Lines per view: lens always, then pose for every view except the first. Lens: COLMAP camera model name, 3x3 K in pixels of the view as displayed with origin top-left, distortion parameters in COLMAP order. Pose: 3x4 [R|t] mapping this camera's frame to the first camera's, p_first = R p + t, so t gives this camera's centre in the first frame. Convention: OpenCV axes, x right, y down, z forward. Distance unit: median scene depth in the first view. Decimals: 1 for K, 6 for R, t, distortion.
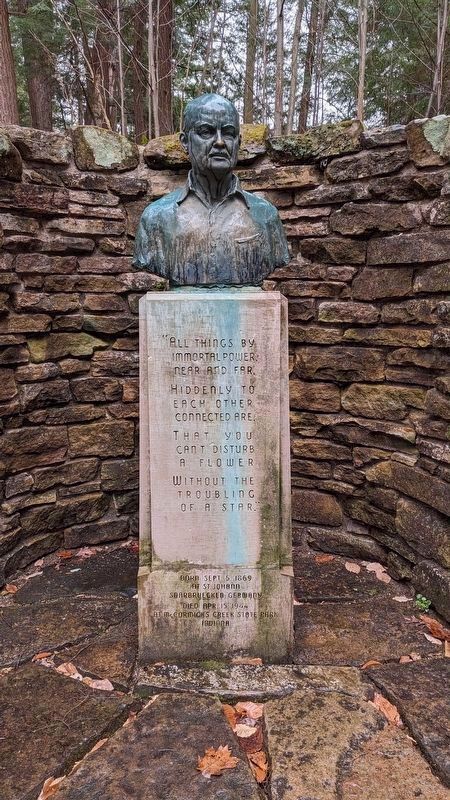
lens RADIAL K [[601.2, 0, 223.8], [0, 601.2, 397.3], [0, 0, 1]] dist [0.006763, -0.001936]
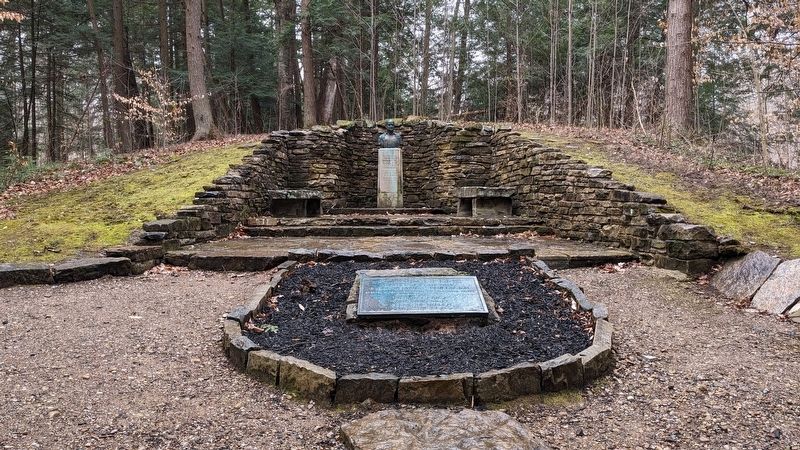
lens RADIAL K [[601.2, 0, 400.7], [0, 601.2, 225.9], [0, 0, 1]] dist [0.006763, -0.001936]
pose [[0.999586, 0.002659, -0.028651, 0.215254], [-0.006544, 0.990637, -0.136365, 1.156504], [0.028020, 0.136496, 0.990244, -3.995243]]
